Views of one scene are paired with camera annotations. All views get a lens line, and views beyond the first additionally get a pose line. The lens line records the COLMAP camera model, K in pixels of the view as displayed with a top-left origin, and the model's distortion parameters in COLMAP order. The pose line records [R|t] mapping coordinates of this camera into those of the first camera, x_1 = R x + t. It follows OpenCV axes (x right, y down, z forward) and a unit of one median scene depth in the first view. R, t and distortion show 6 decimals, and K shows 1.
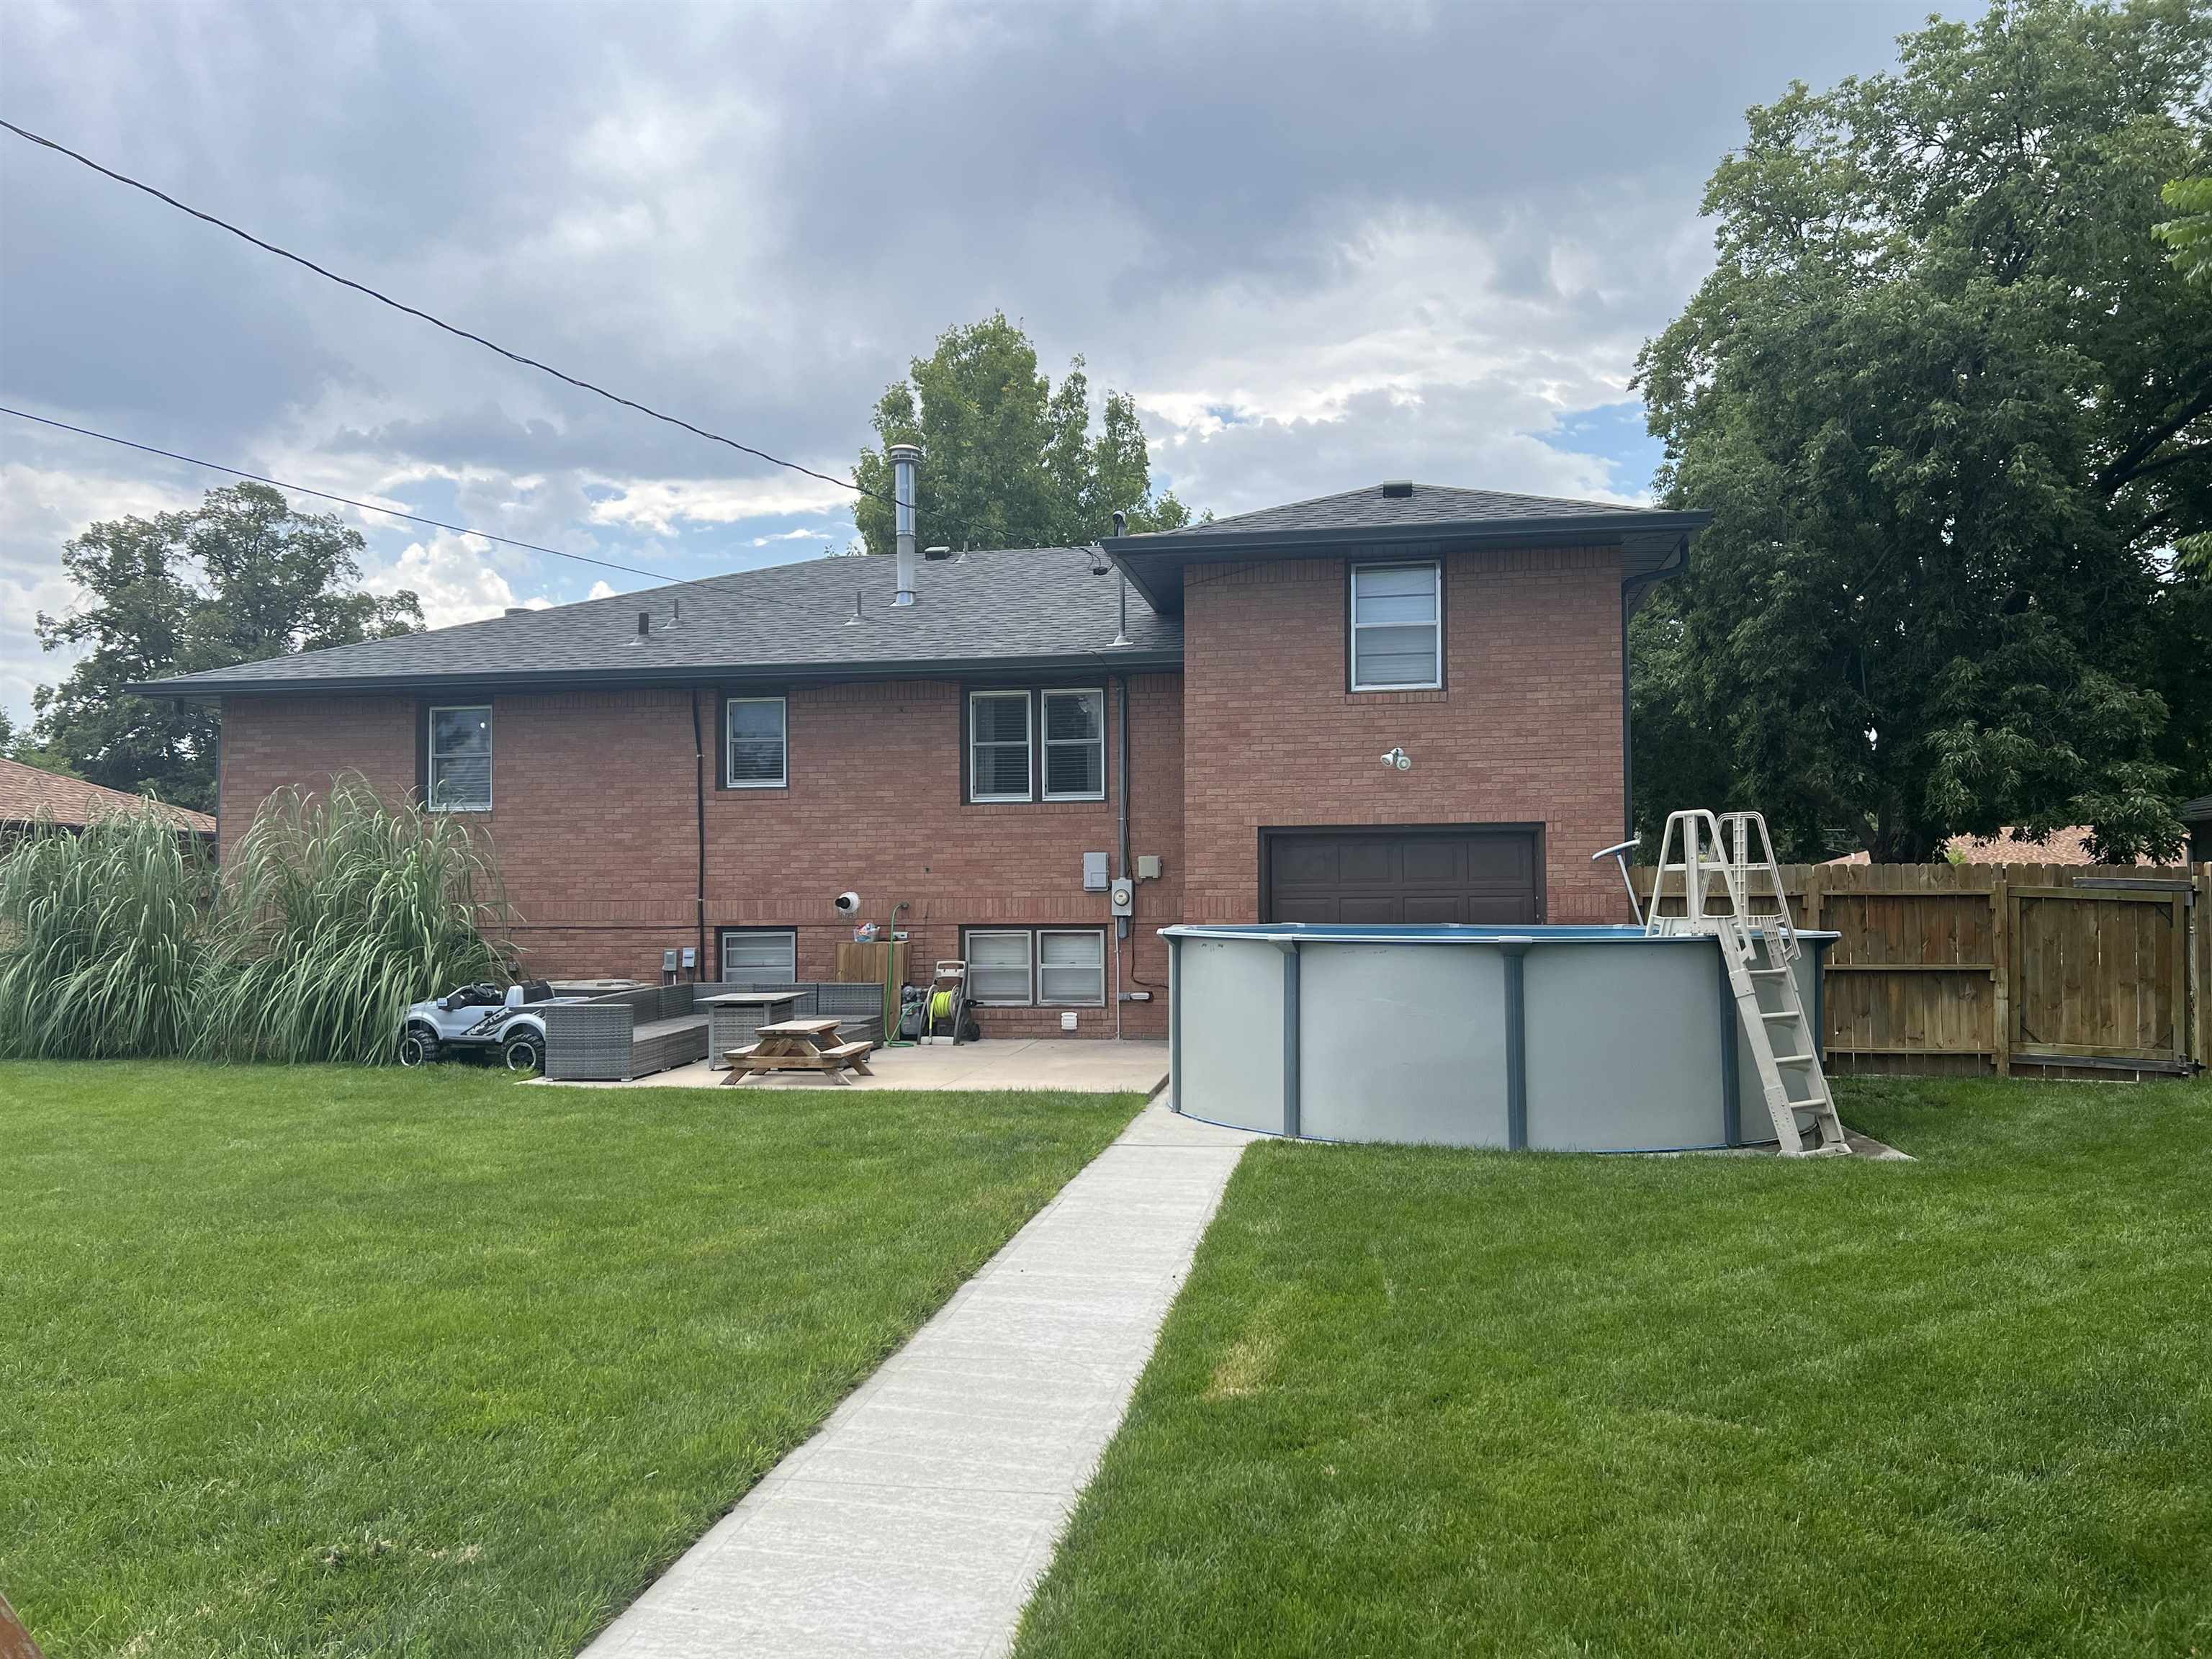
lens RADIAL K [[1624.8, 0, 1113.2], [0, 1624.8, 823.0], [0, 0, 1]] dist [0.154126, -0.317758]
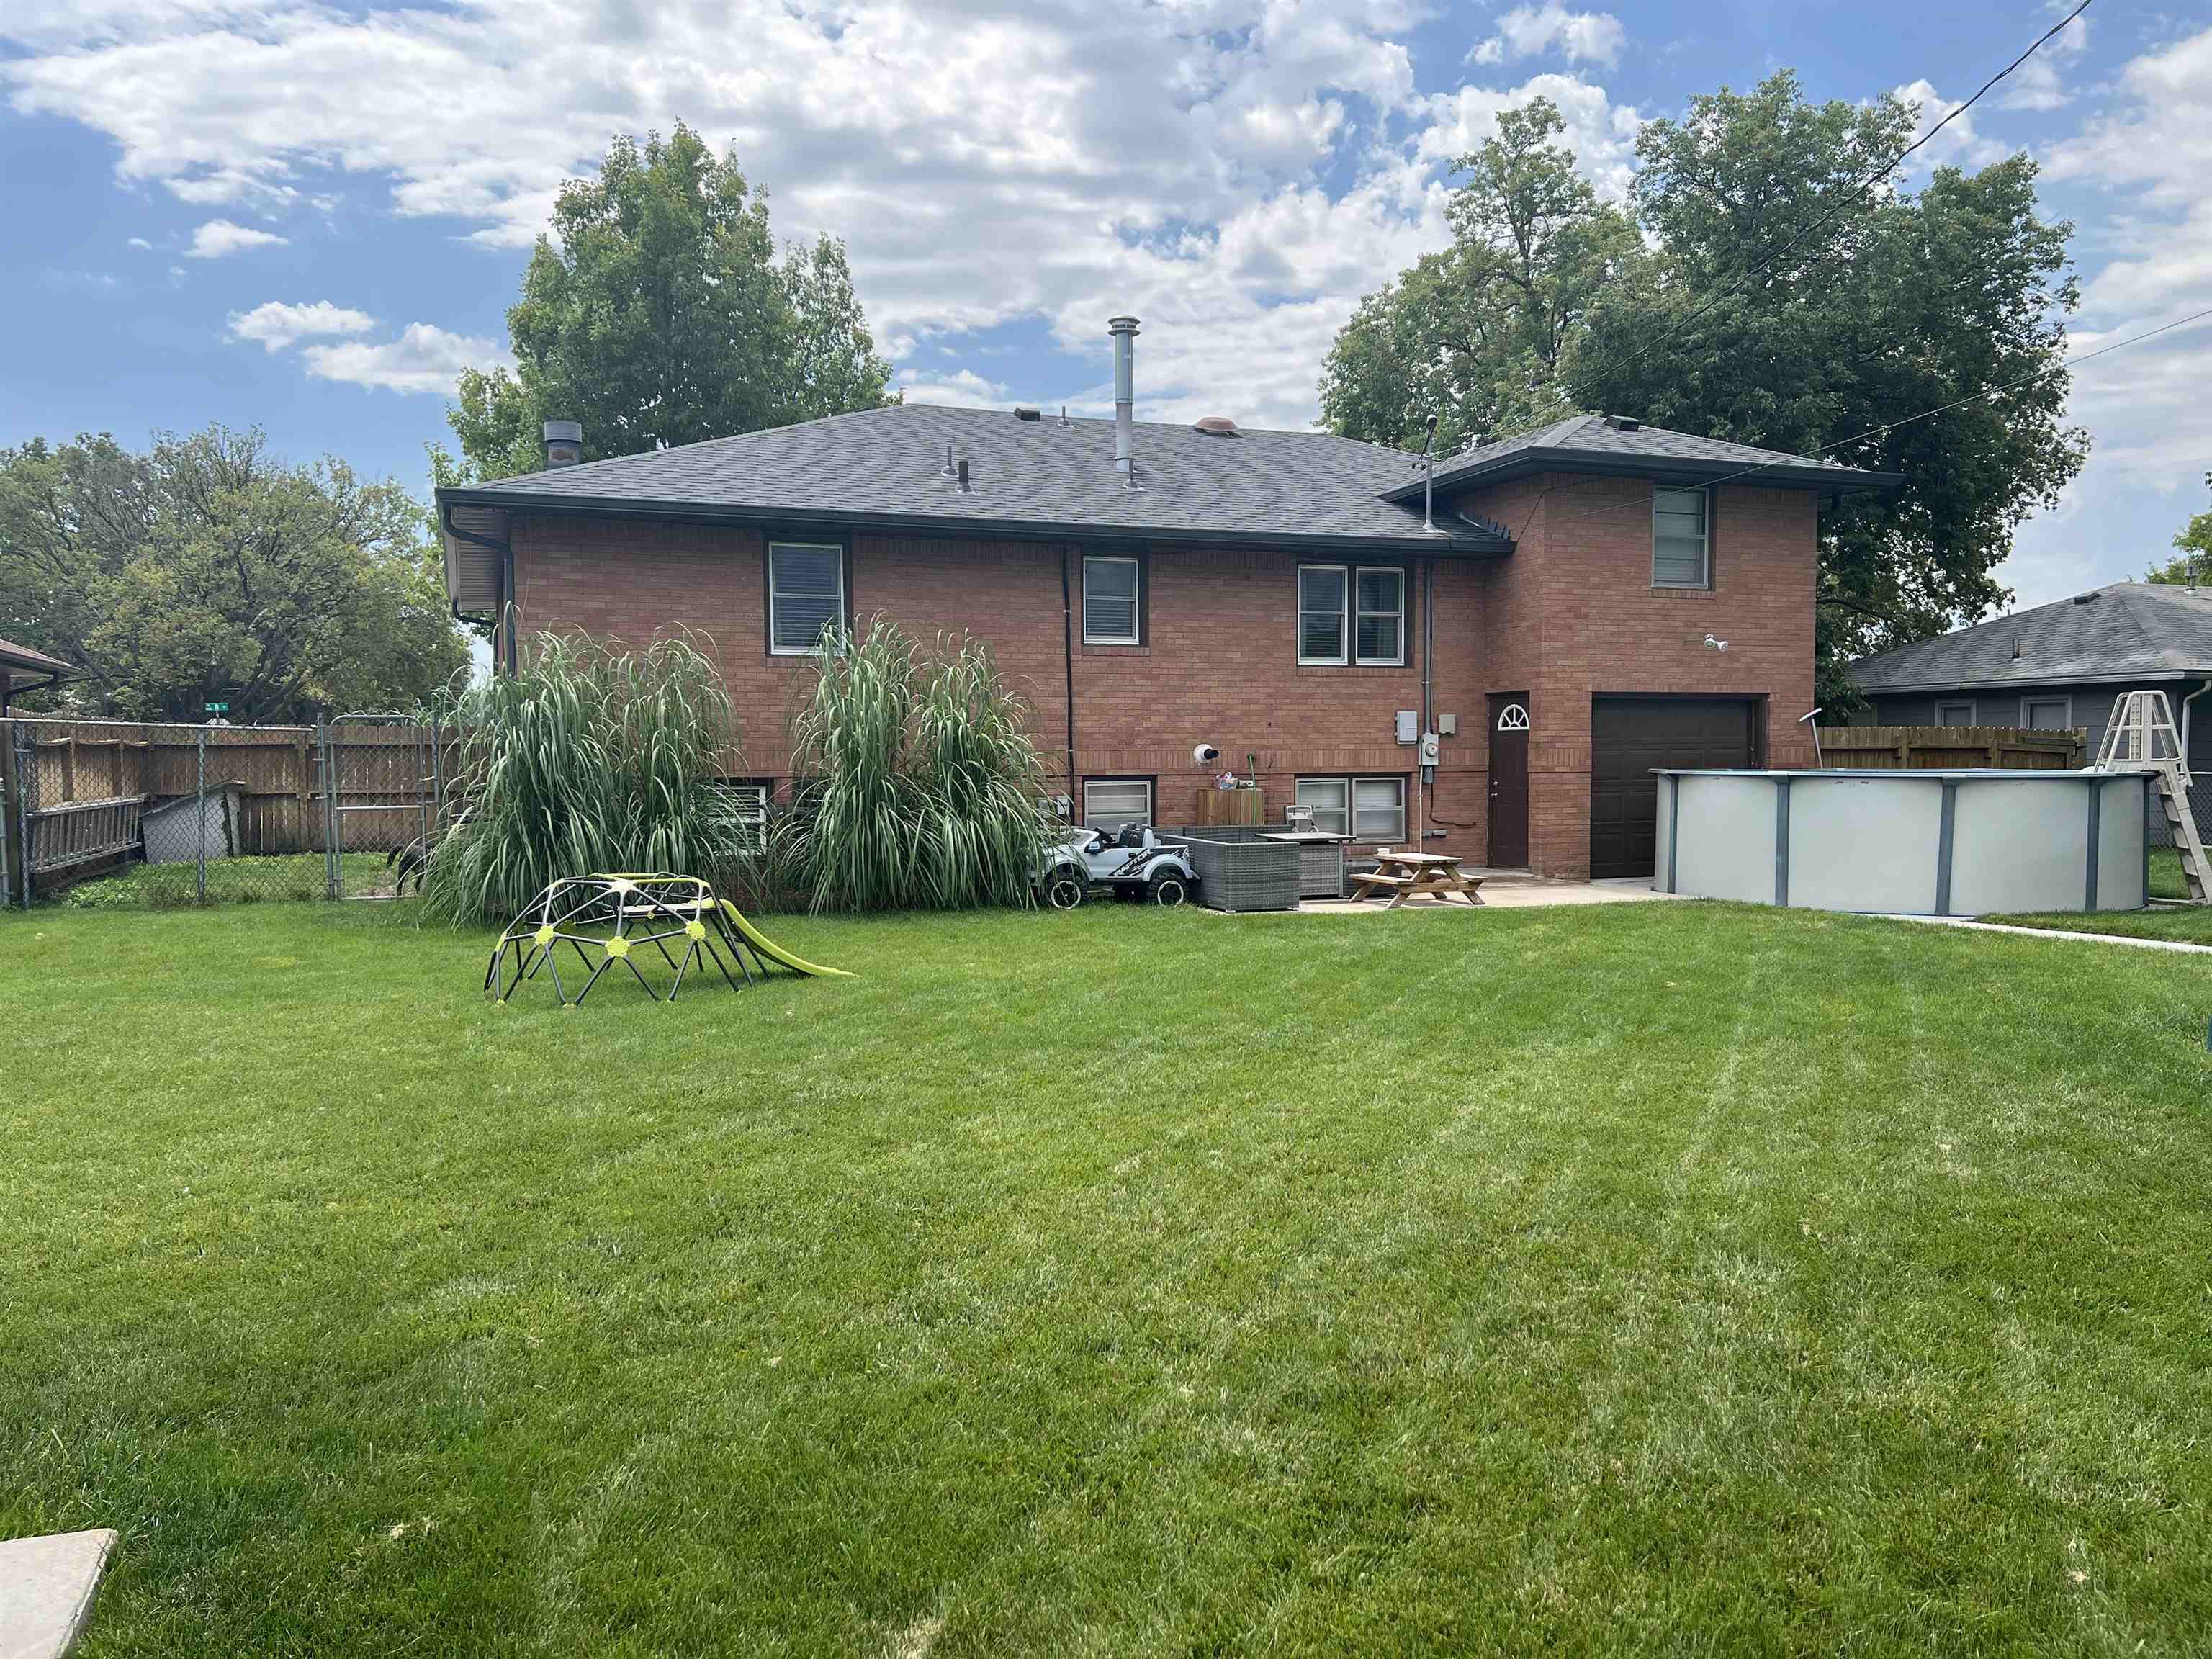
lens RADIAL K [[1624.8, 0, 1113.2], [0, 1624.8, 823.0], [0, 0, 1]] dist [0.154126, -0.317758]
pose [[0.853475, -0.019230, 0.520778, -0.792486], [-0.025061, 0.996648, 0.077872, 0.011941], [-0.520530, -0.079513, 0.850133, 0.103841]]
